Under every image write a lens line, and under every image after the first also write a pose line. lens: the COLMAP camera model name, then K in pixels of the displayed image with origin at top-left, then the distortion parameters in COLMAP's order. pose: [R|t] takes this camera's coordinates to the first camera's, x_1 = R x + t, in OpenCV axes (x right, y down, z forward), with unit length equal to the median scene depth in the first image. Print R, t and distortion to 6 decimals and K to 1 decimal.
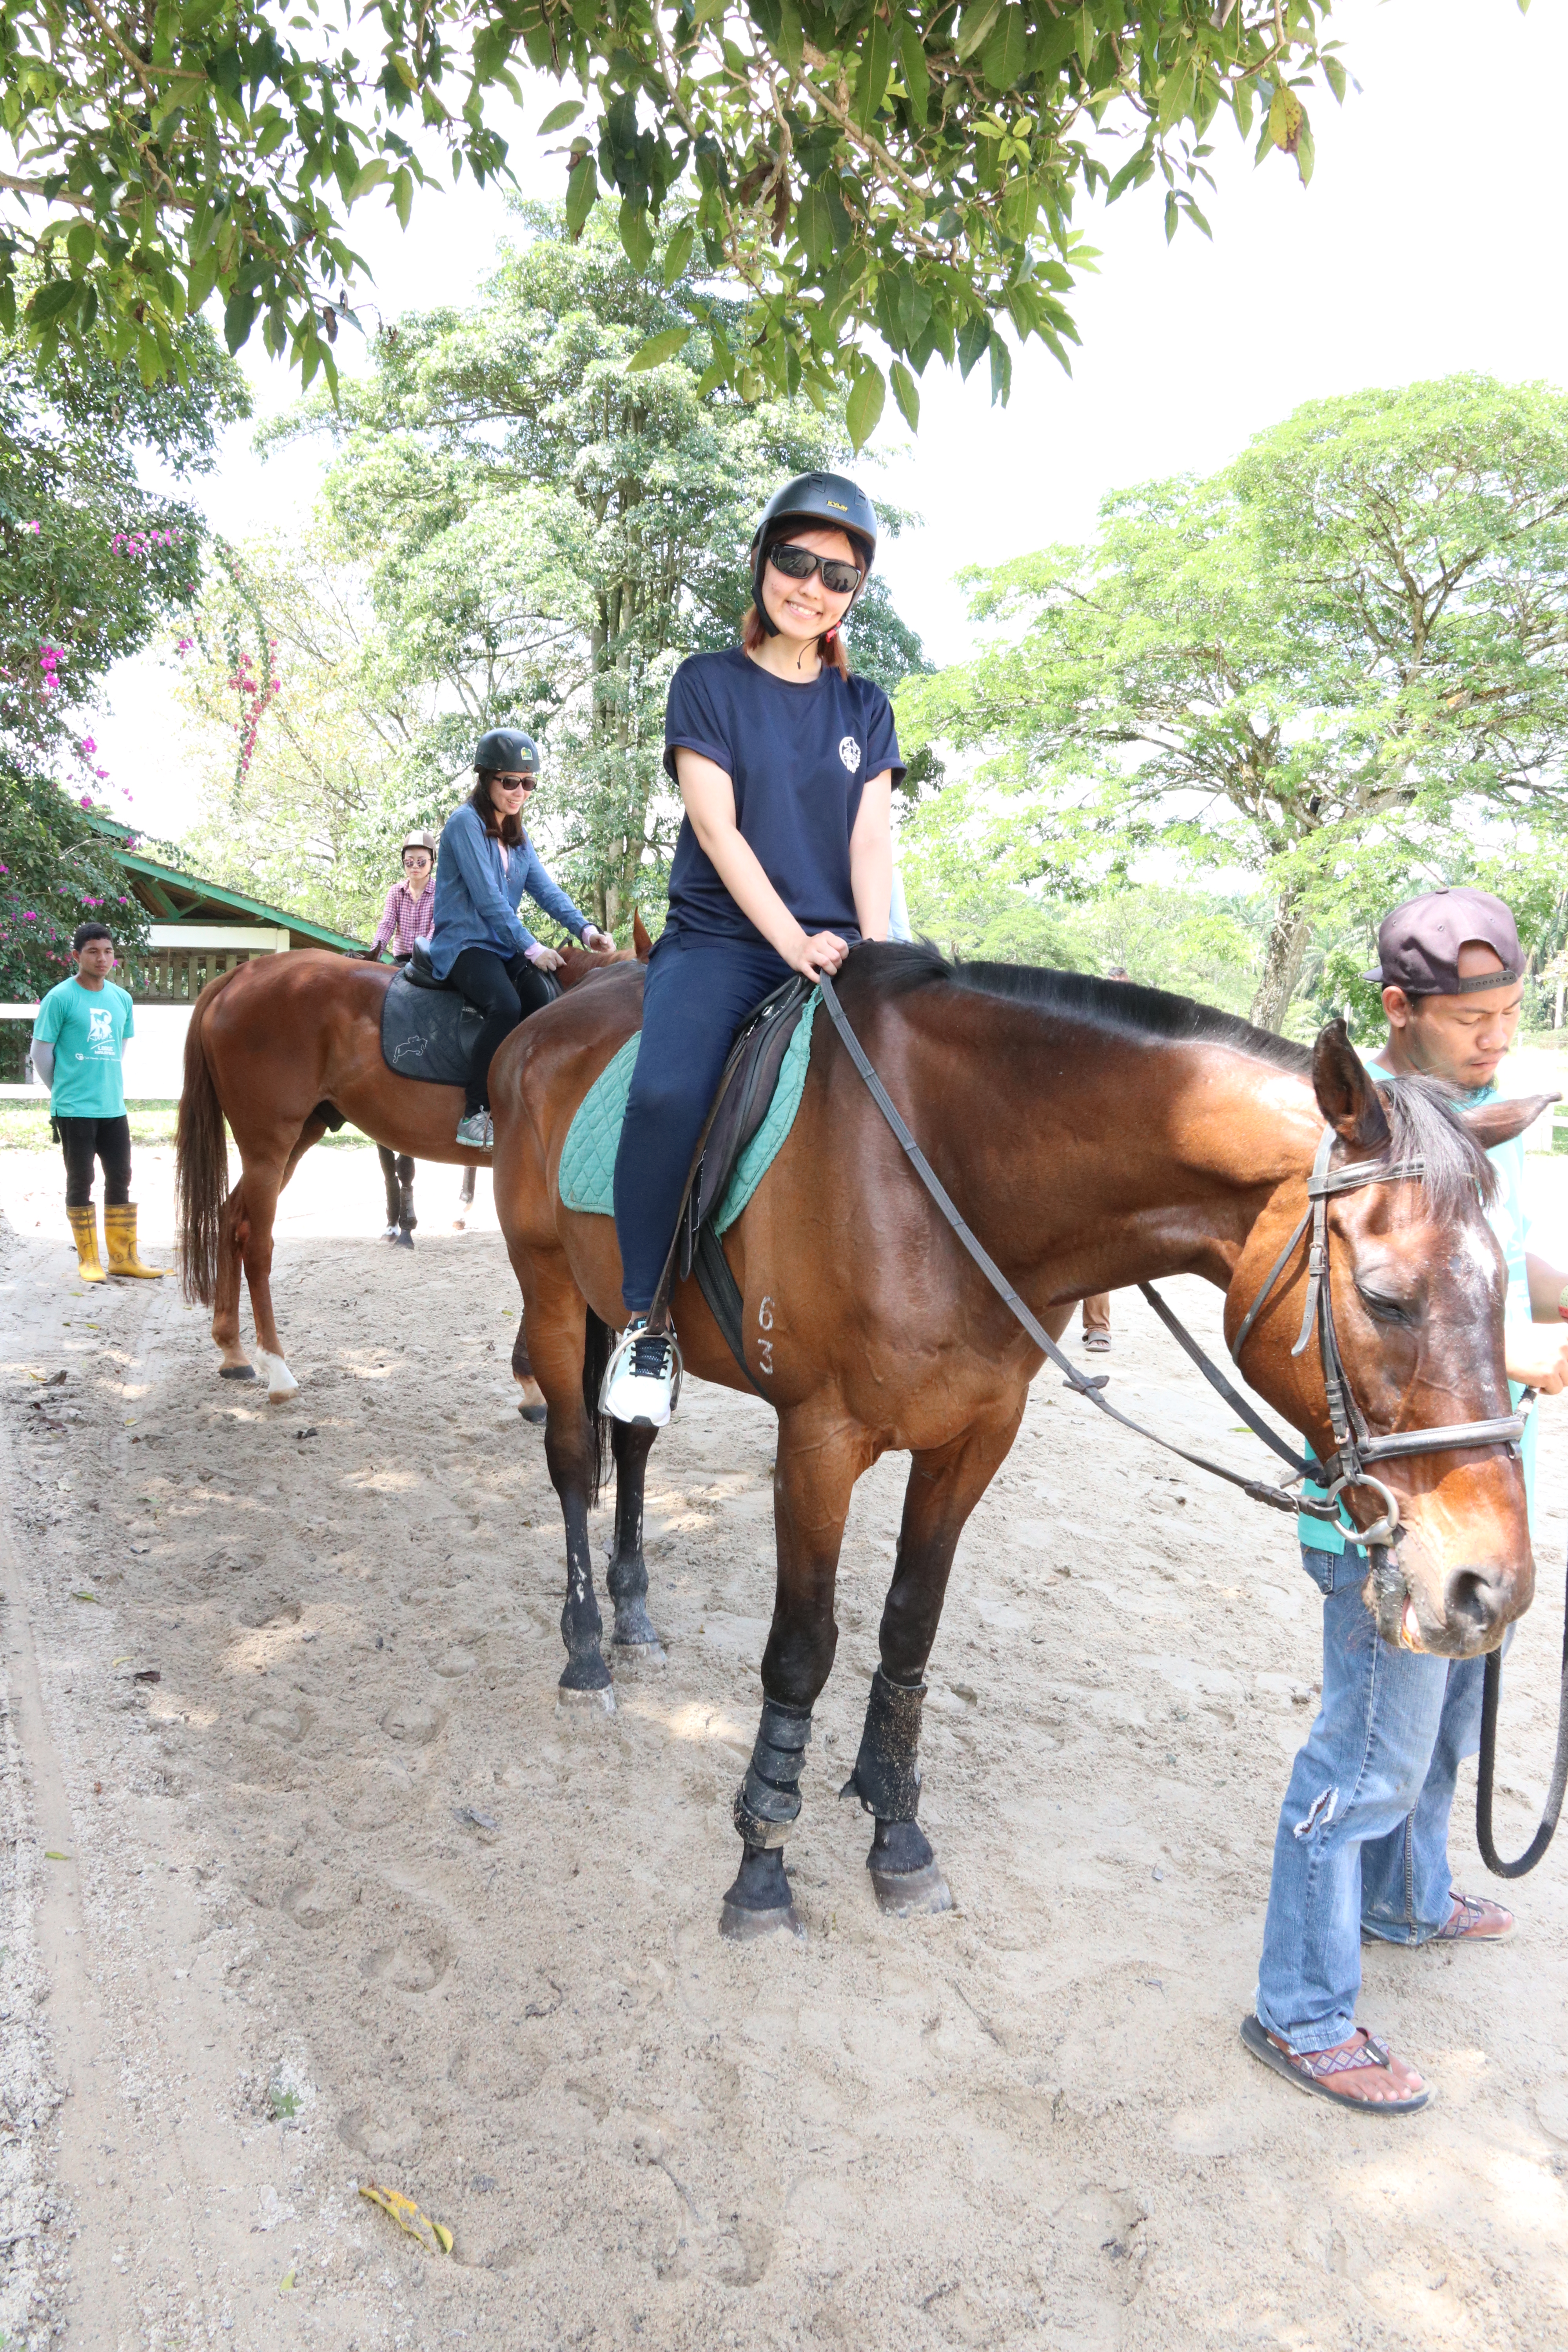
lens RADIAL K [[1843.9, 0, 784.0], [0, 1843.9, 1176.0], [0, 0, 1]] dist [-0.108733, 0.080658]
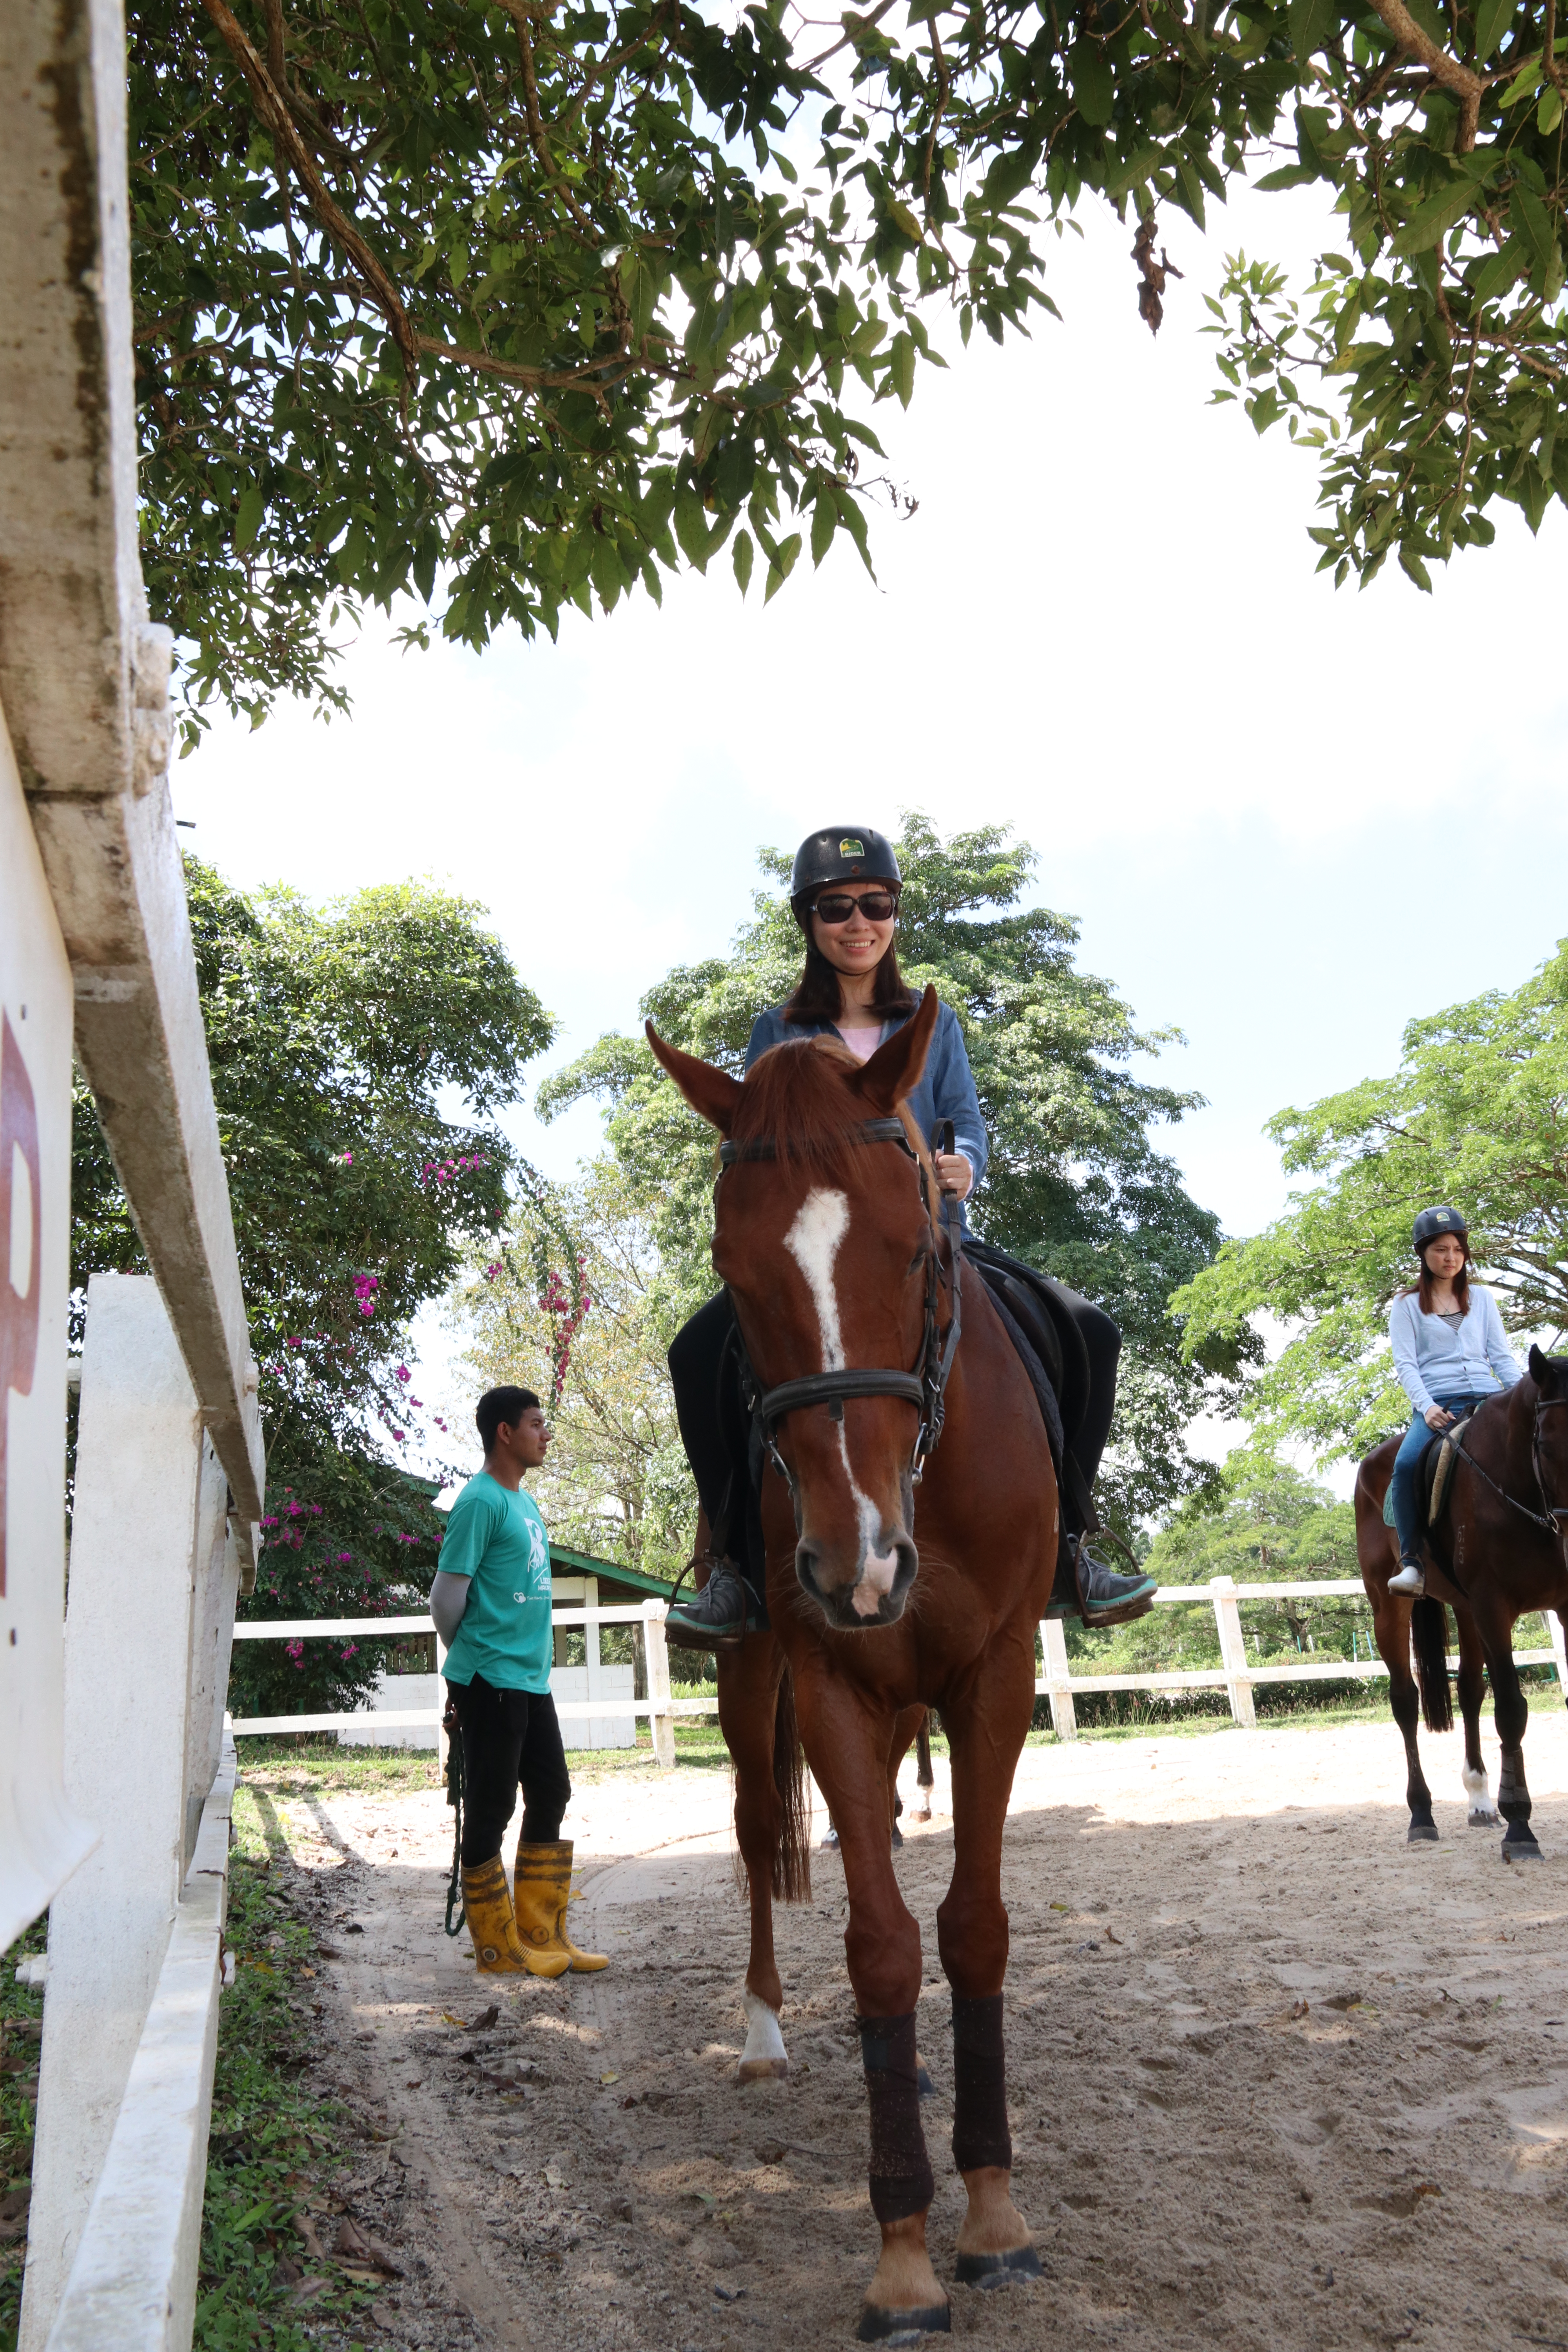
lens RADIAL K [[1848.6, 0, 765.7], [0, 1848.6, 1176.7], [0, 0, 1]] dist [-0.126853, 0.120110]
pose [[0.984069, -0.121099, -0.130170, -0.038412], [0.068432, 0.933742, -0.351344, 0.013731], [0.164092, 0.336838, 0.927153, 0.064668]]
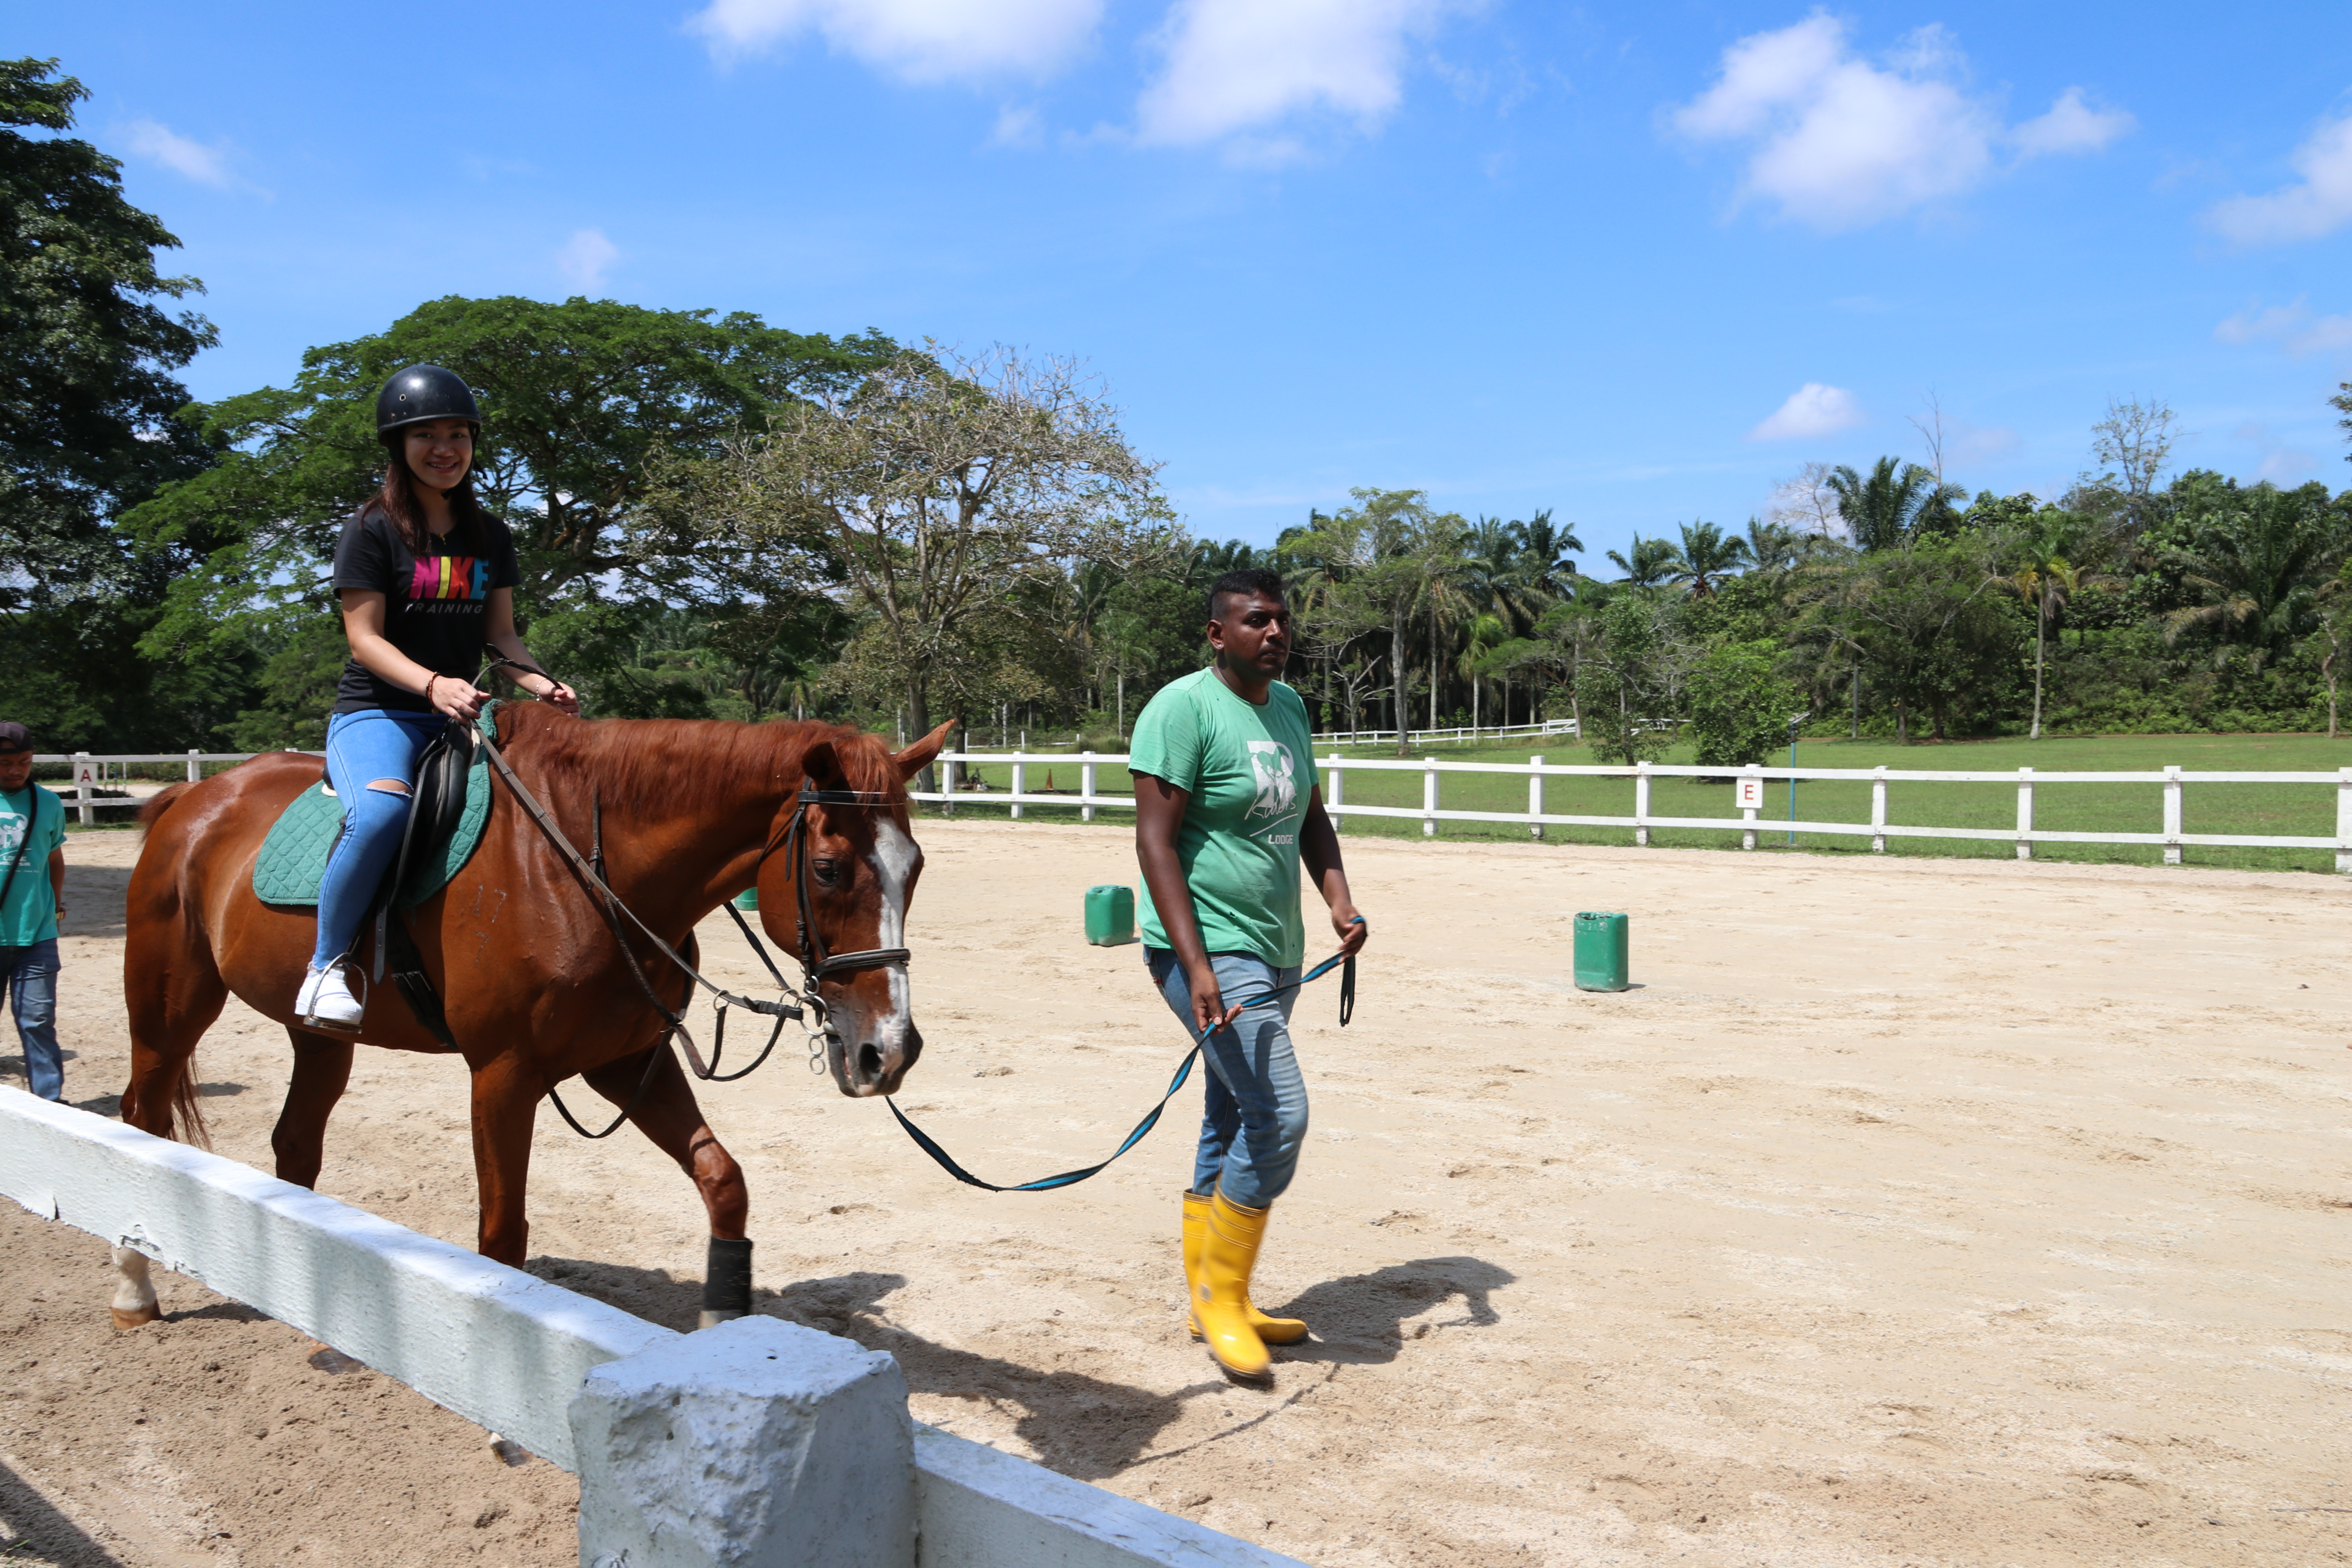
lens RADIAL K [[1848.6, 0, 1172.8], [0, 1848.6, 800.9], [0, 0, 1]] dist [-0.126853, 0.120110]
pose [[0.901588, -0.055537, 0.429015, 0.146514], [0.078149, 0.996318, -0.035257, 0.051764], [-0.425478, 0.065314, 0.902609, -0.420609]]
